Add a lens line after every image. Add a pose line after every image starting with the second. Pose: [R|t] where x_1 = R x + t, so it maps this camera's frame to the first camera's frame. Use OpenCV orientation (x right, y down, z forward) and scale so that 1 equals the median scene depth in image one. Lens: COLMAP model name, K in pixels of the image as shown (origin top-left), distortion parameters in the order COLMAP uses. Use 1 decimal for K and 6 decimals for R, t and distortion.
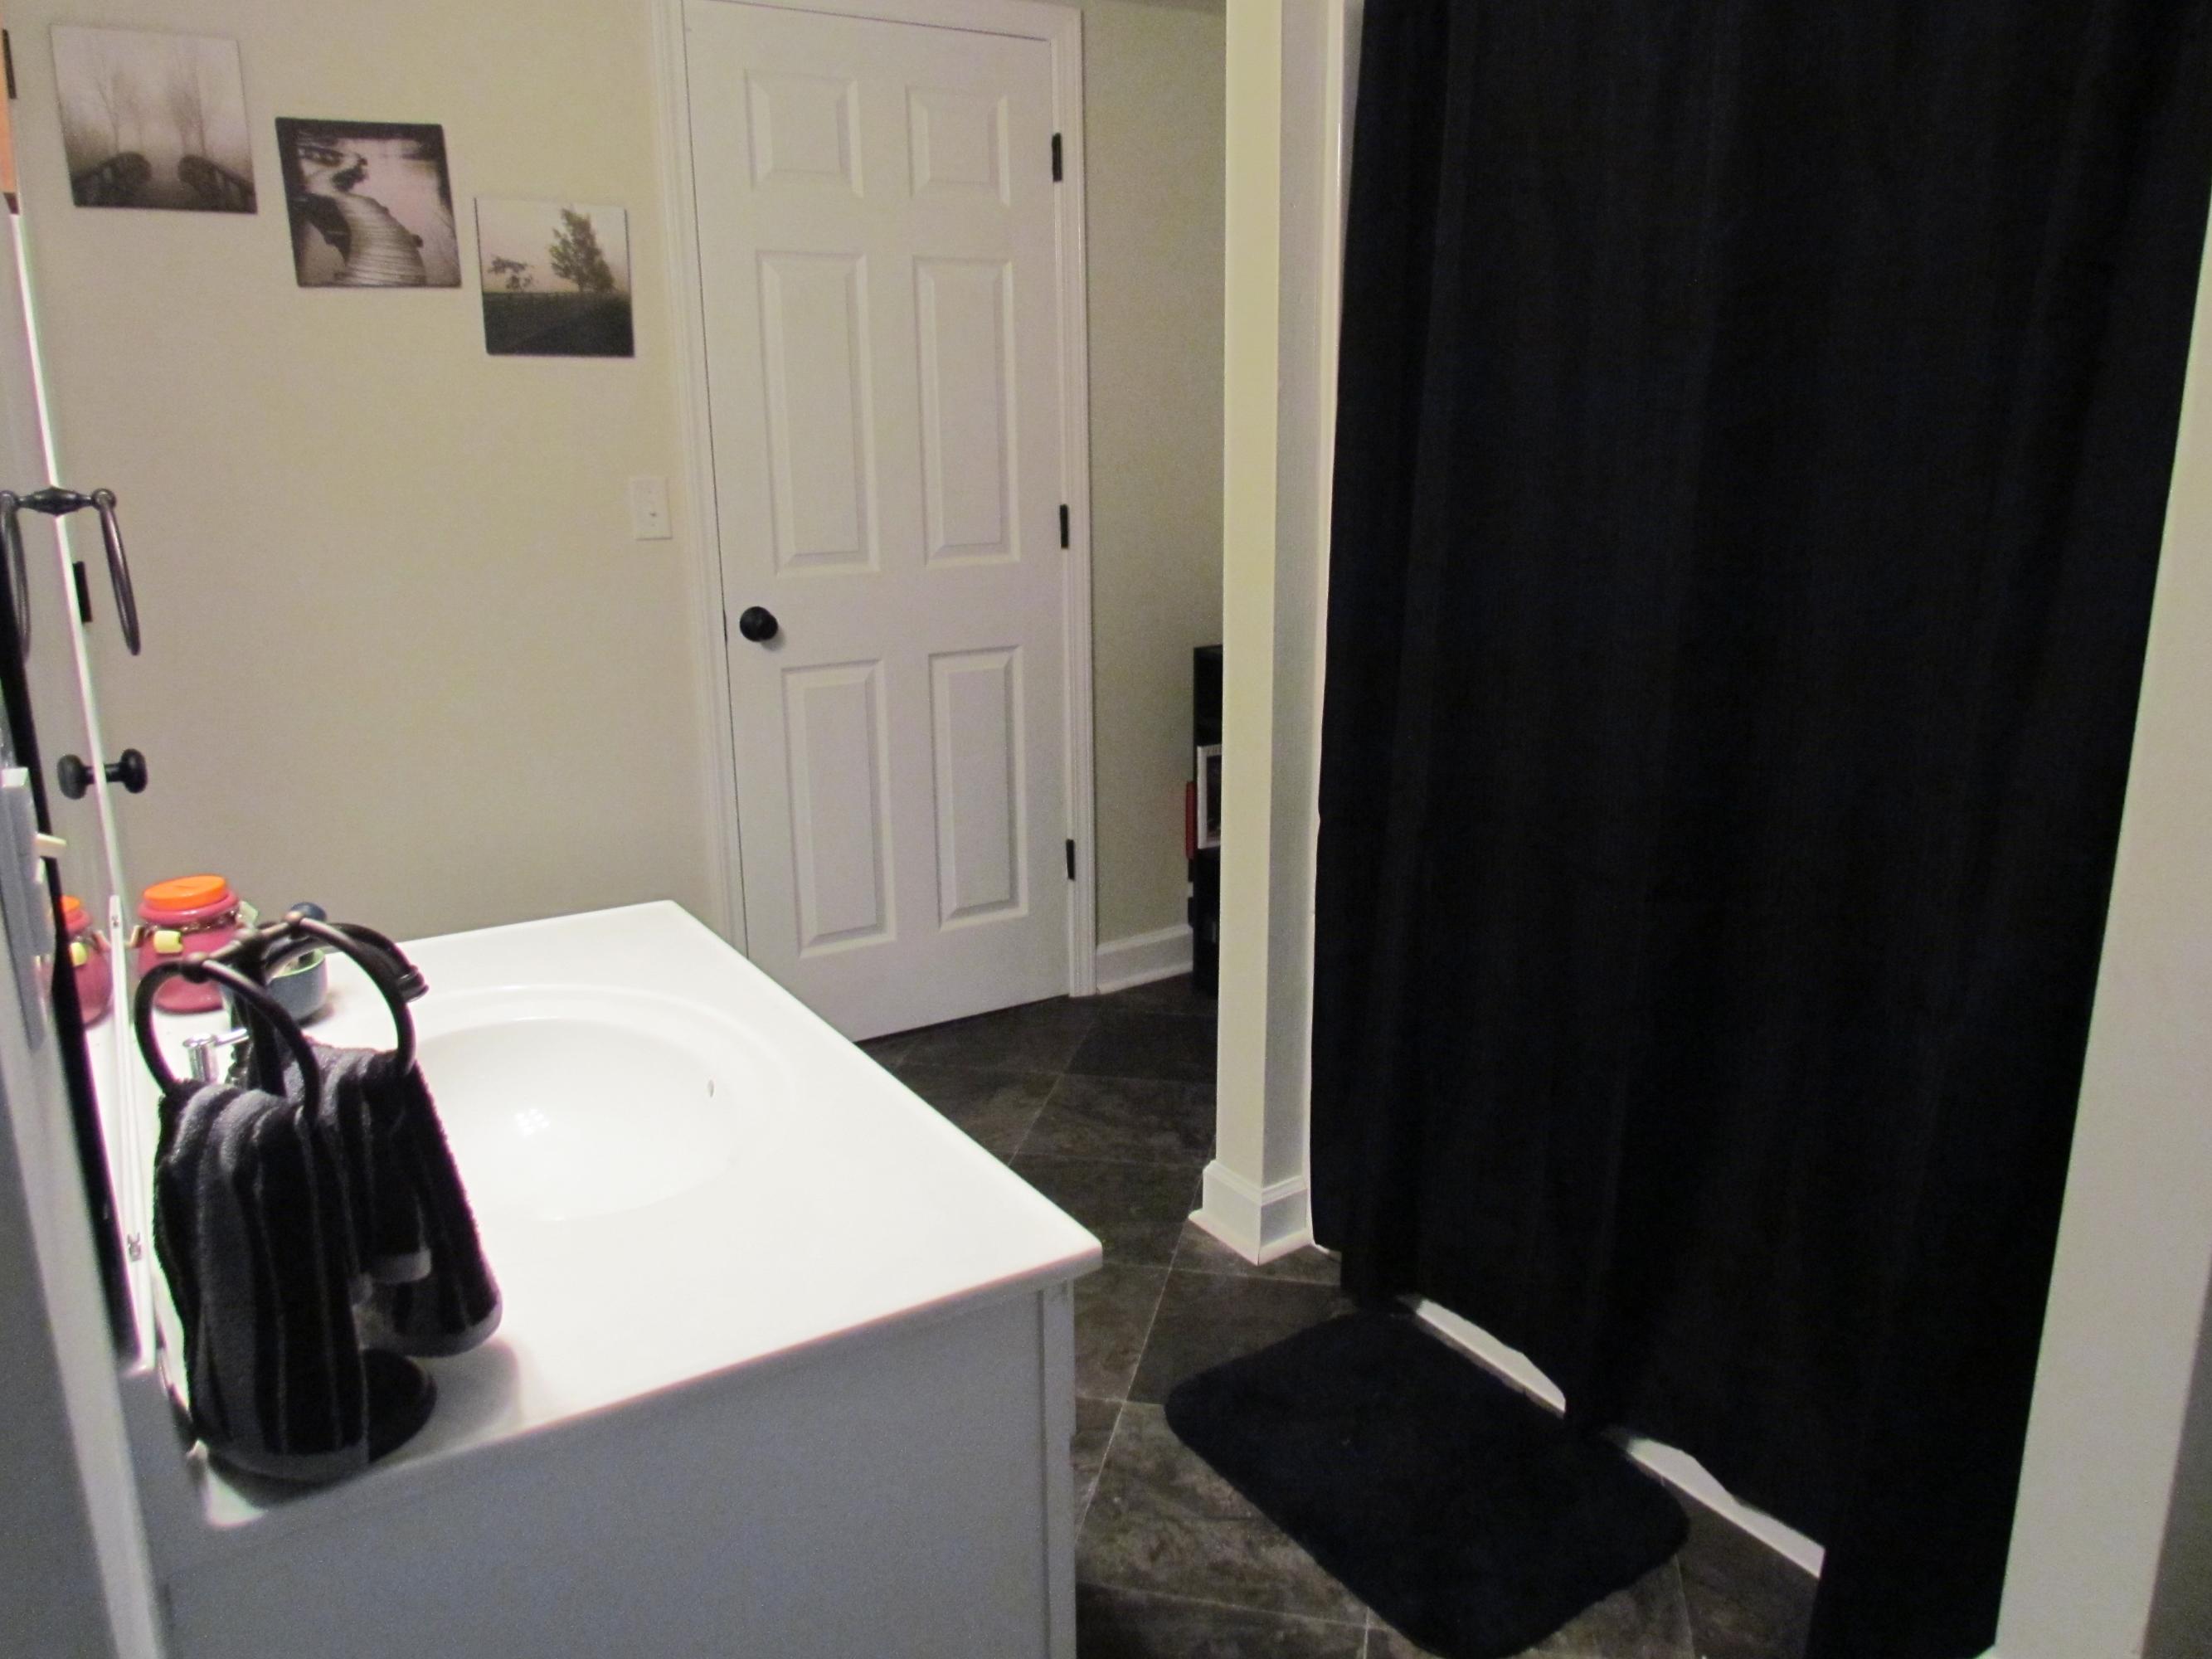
lens RADIAL K [[1539.2, 0, 1108.0], [0, 1539.2, 823.5], [0, 0, 1]] dist [-0.039139, -0.008248]
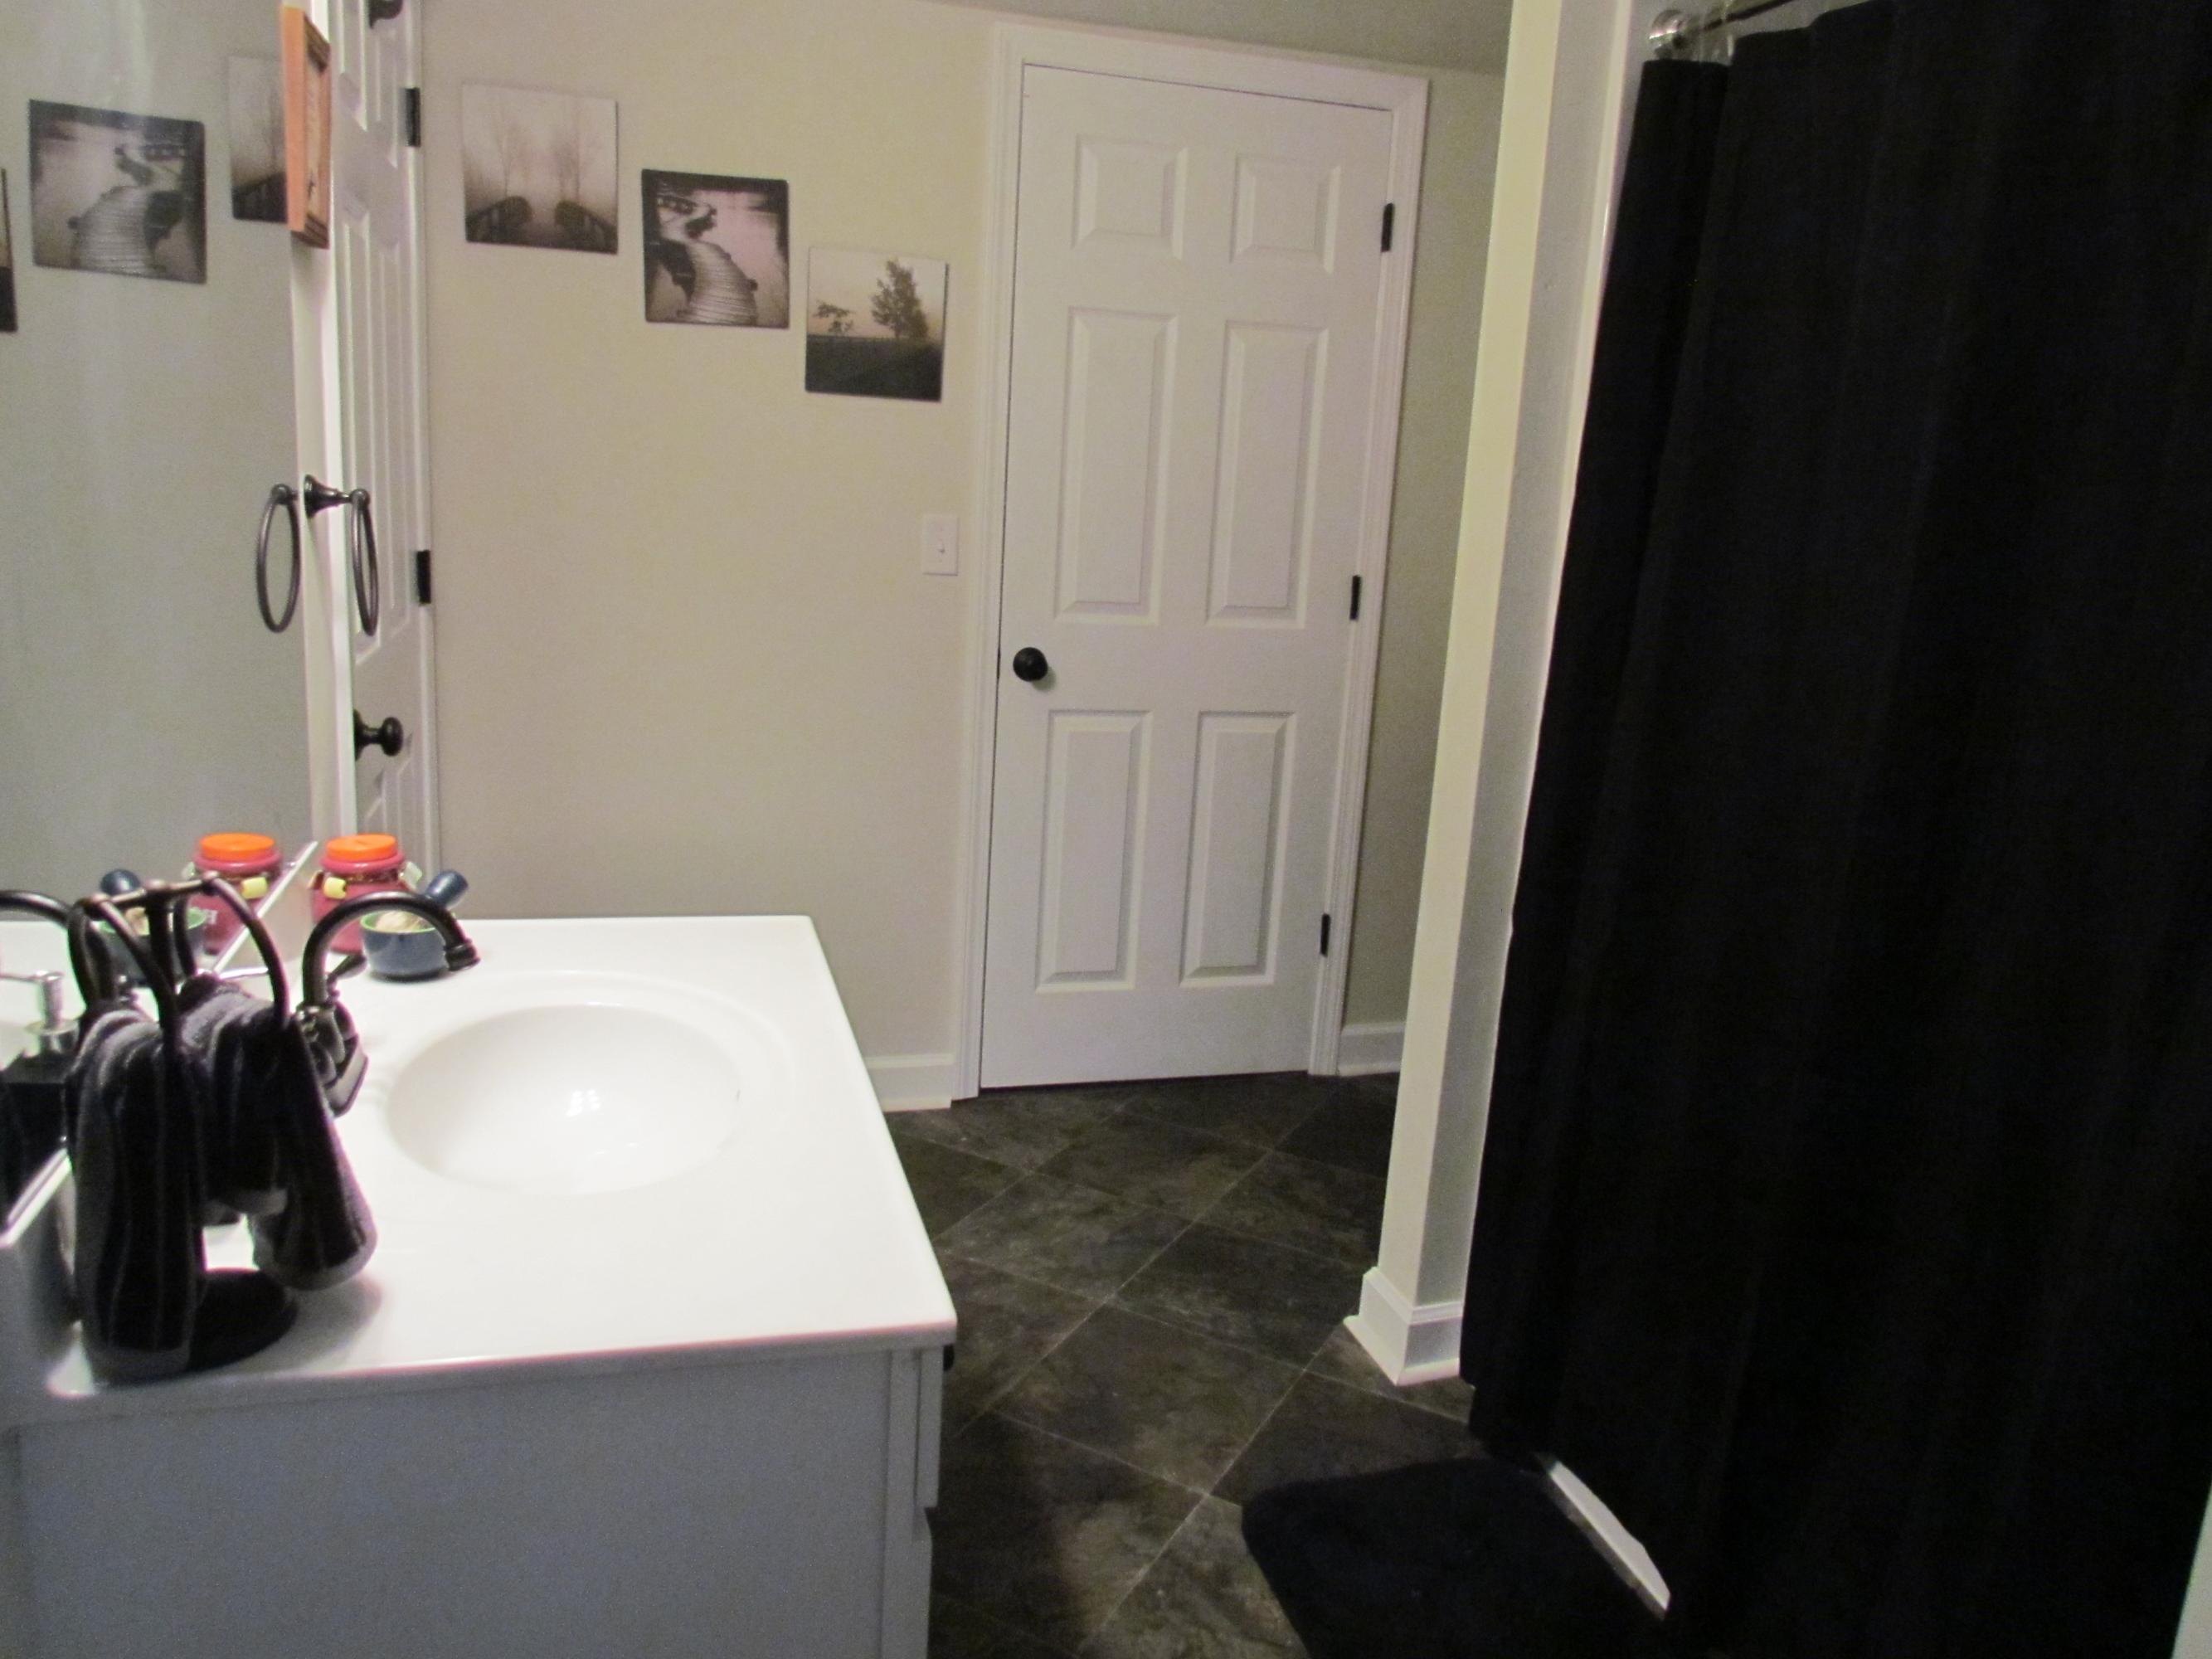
lens RADIAL K [[1539.2, 0, 1111.7], [0, 1539.2, 823.0], [0, 0, 1]] dist [-0.039139, -0.008248]
pose [[0.957253, 0.124772, -0.260959, 0.130673], [-0.134099, 0.990801, -0.018174, -0.015561], [0.256291, 0.052391, 0.965179, 0.025802]]
